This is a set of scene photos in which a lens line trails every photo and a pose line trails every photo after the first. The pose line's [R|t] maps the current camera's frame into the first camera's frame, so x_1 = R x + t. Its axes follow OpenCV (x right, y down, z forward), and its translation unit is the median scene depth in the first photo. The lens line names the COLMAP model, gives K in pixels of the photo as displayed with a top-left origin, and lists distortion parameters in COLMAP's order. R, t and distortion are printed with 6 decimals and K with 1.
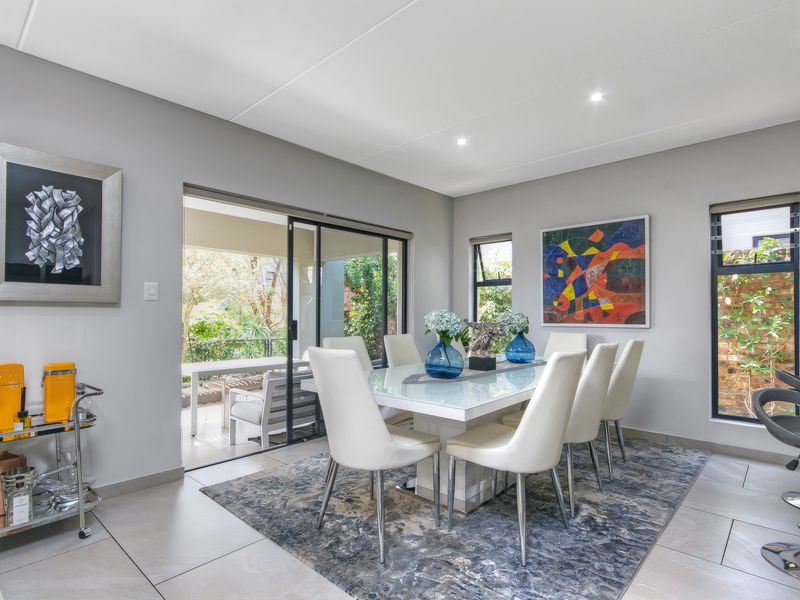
lens RADIAL K [[430.7, 0, 388.4], [0, 430.7, 315.3], [0, 0, 1]] dist [0.029704, -0.002180]
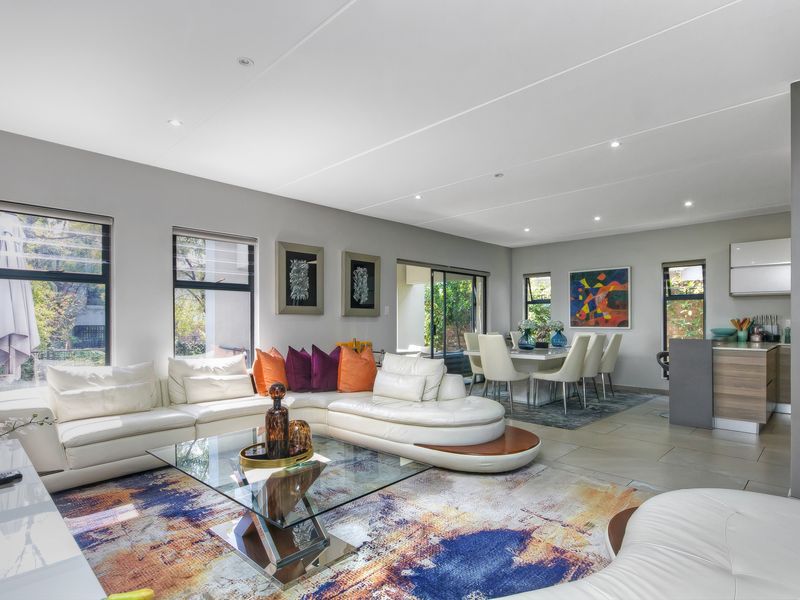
lens RADIAL K [[430.7, 0, 390.9], [0, 430.7, 322.9], [0, 0, 1]] dist [0.029704, -0.002180]
pose [[0.999286, 0.001097, -0.037779, -0.301078], [-0.001078, 0.999999, 0.000501, 0.003300], [0.037780, -0.000460, 0.999286, -0.776041]]
